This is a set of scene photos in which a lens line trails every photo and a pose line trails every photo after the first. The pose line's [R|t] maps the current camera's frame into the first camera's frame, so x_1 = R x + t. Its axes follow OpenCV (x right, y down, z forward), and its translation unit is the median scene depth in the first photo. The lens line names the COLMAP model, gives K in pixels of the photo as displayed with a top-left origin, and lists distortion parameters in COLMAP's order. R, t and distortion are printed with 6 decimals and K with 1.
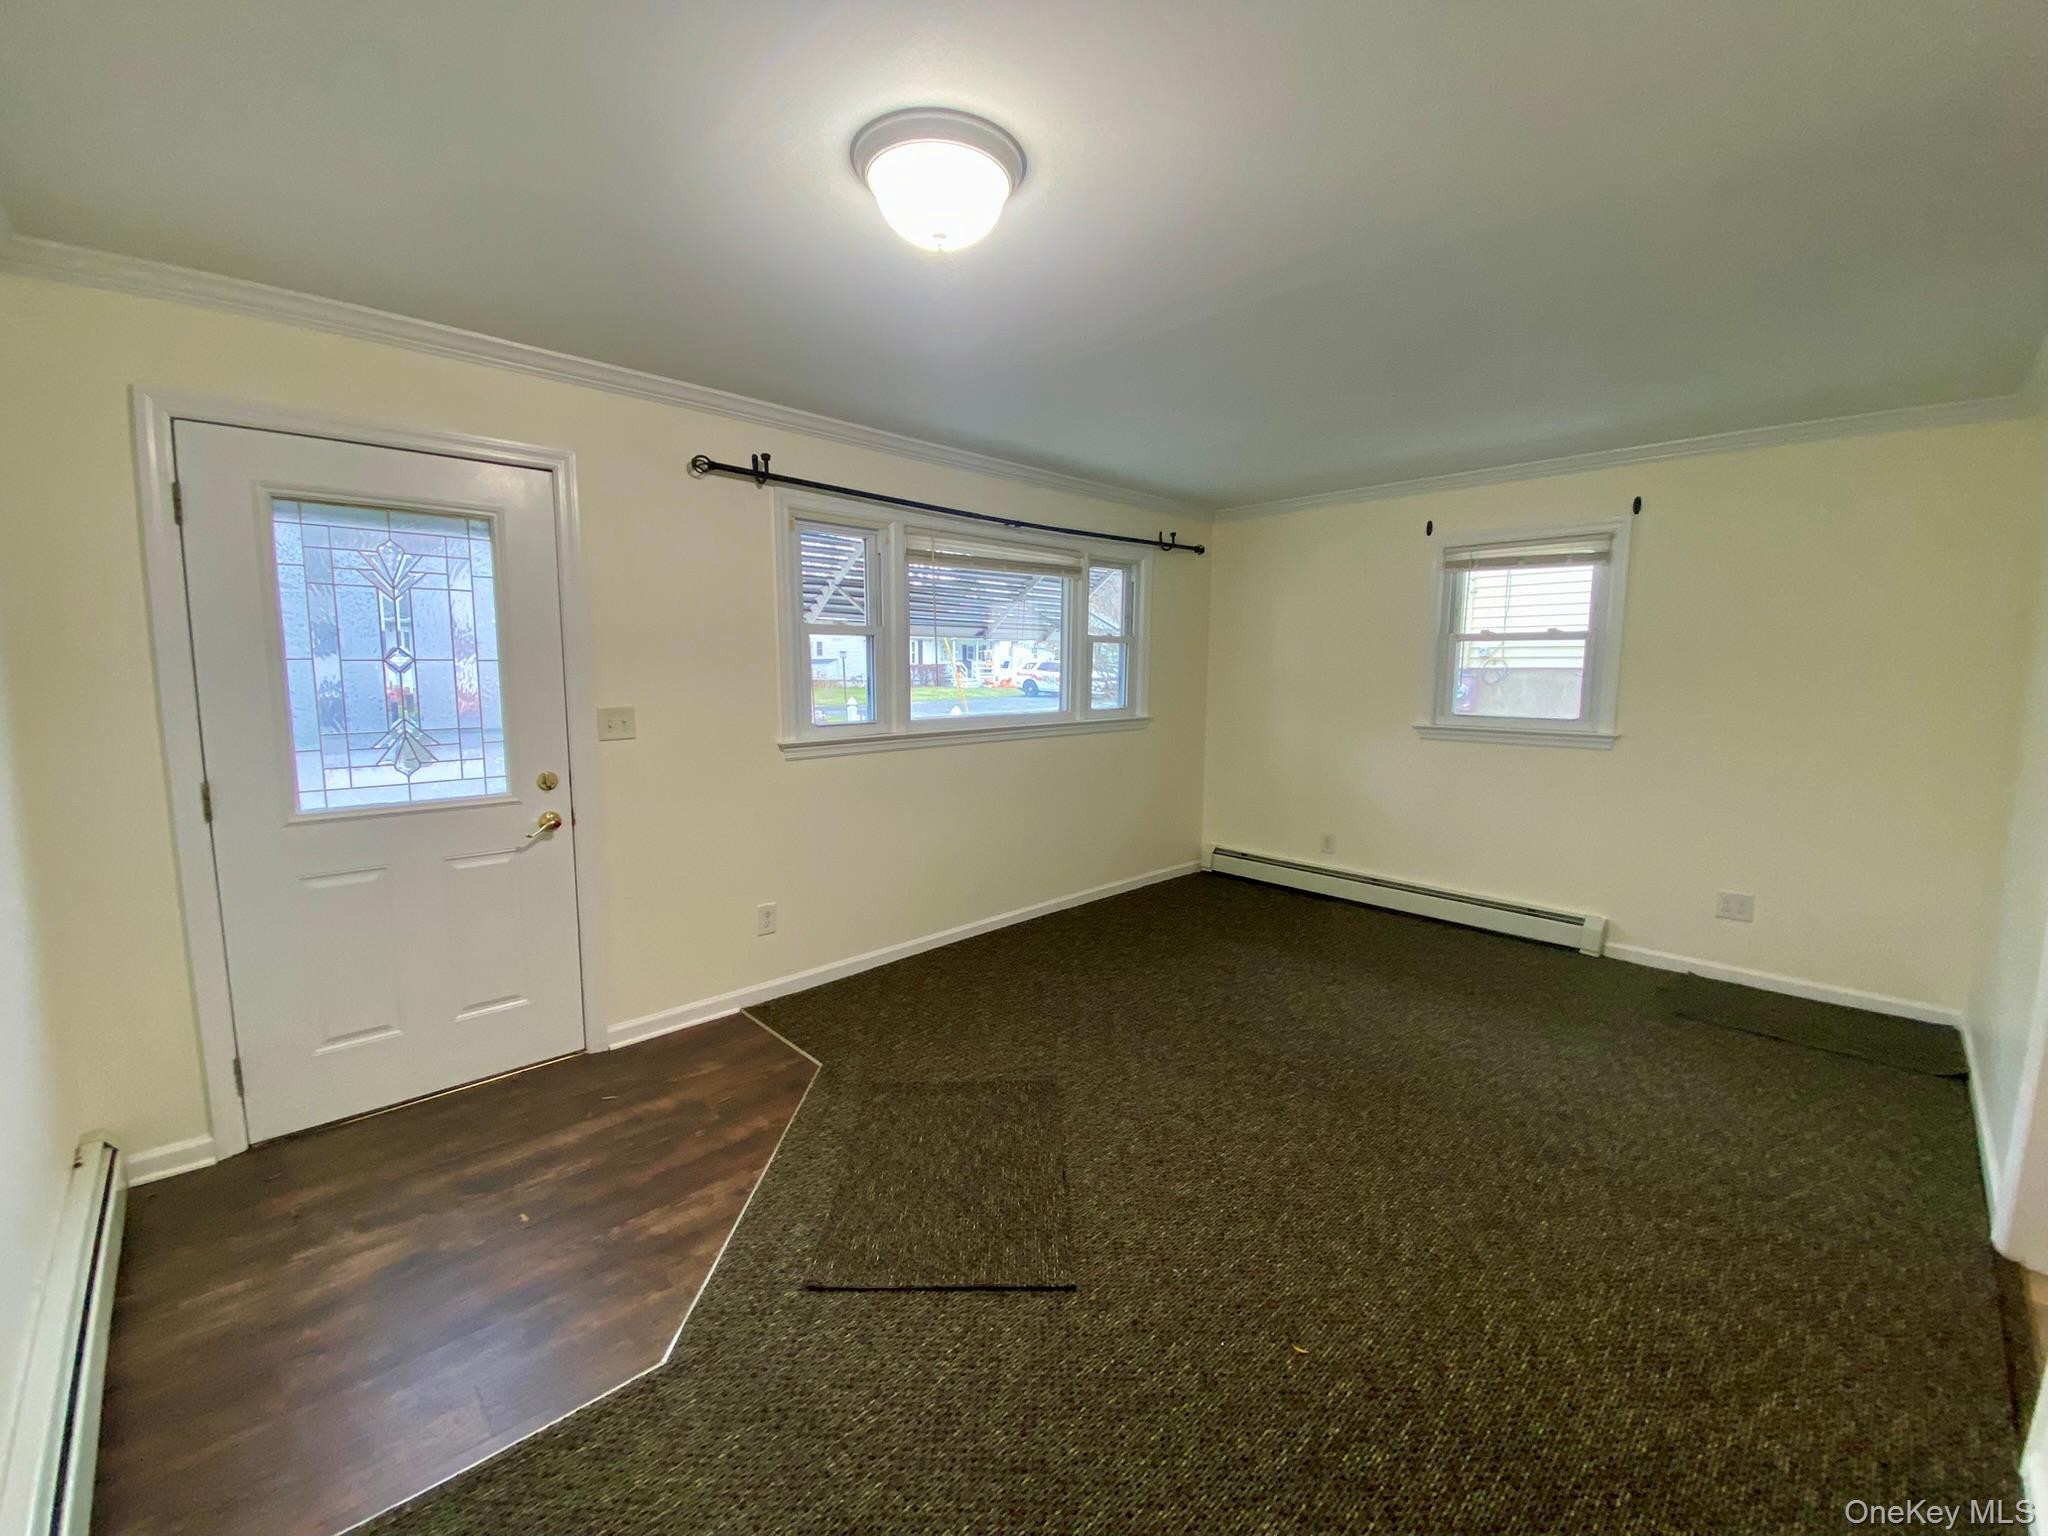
lens RADIAL K [[826.8, 0, 1025.1], [0, 826.8, 749.7], [0, 0, 1]] dist [0.012139, -0.012158]
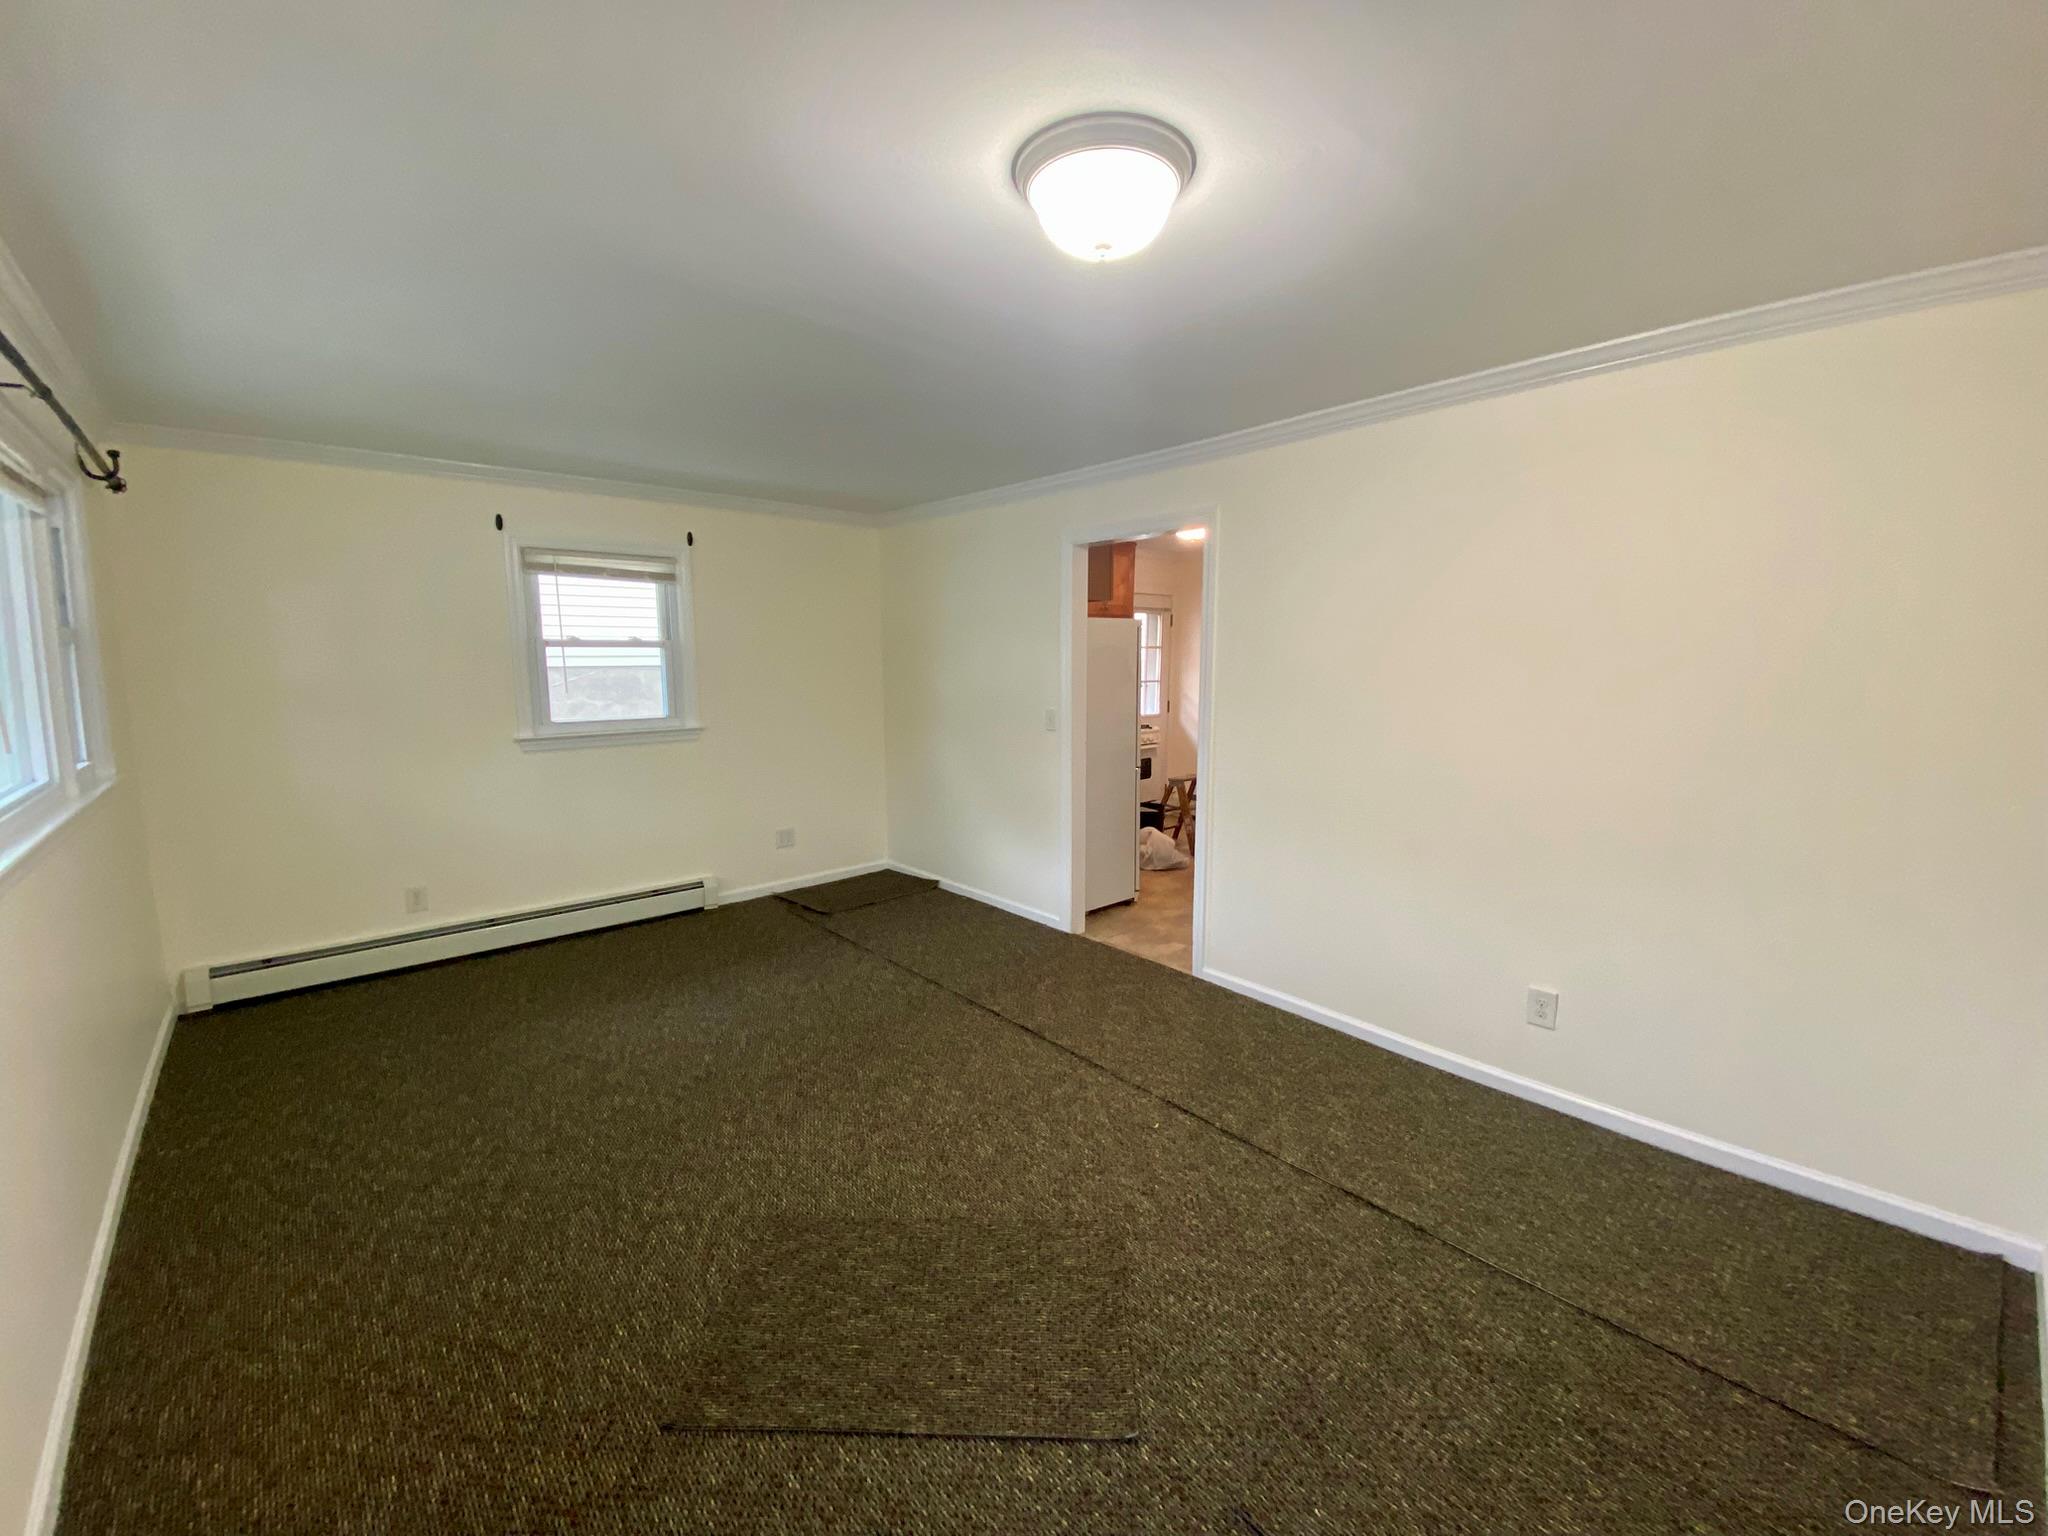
lens RADIAL K [[826.8, 0, 1016.3], [0, 826.8, 753.0], [0, 0, 1]] dist [0.012139, -0.012158]
pose [[0.047889, -0.119931, 0.991627, -0.555875], [0.108225, 0.987544, 0.114210, -0.079687], [-0.992972, 0.101849, 0.060272, 0.544644]]
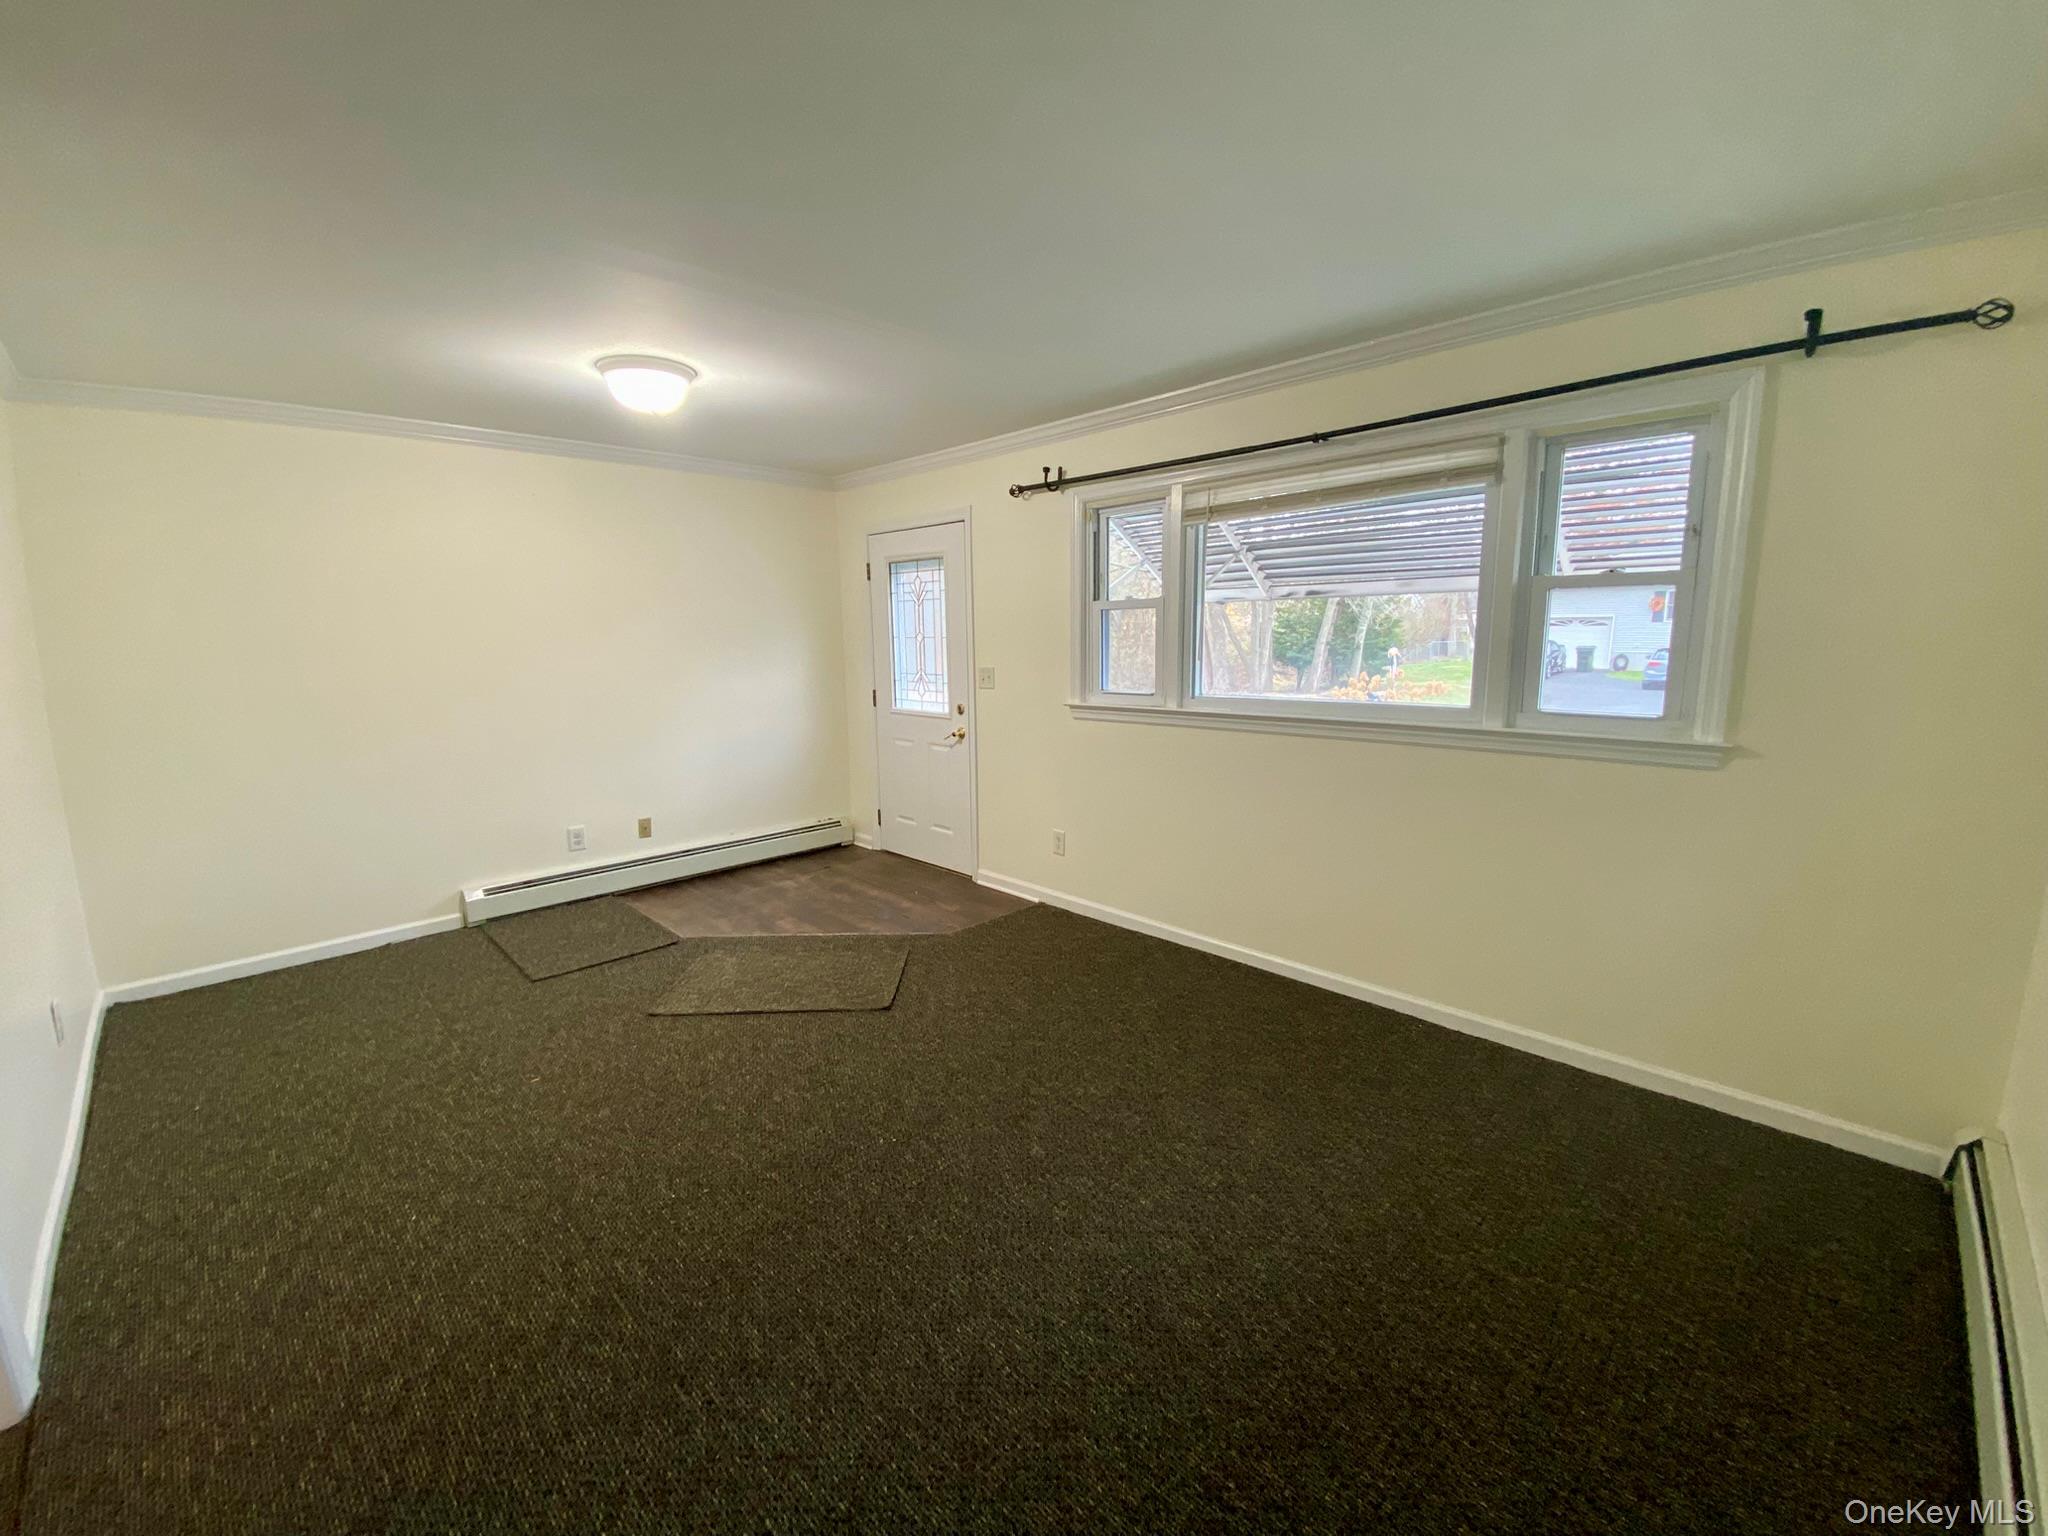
lens RADIAL K [[826.8, 0, 1035.4], [0, 826.8, 759.8], [0, 0, 1]] dist [0.012139, -0.012158]
pose [[0.019933, 0.148687, -0.988683, 0.910509], [-0.088926, 0.985224, 0.146374, -0.099025], [0.995839, 0.085002, 0.032861, 0.918990]]
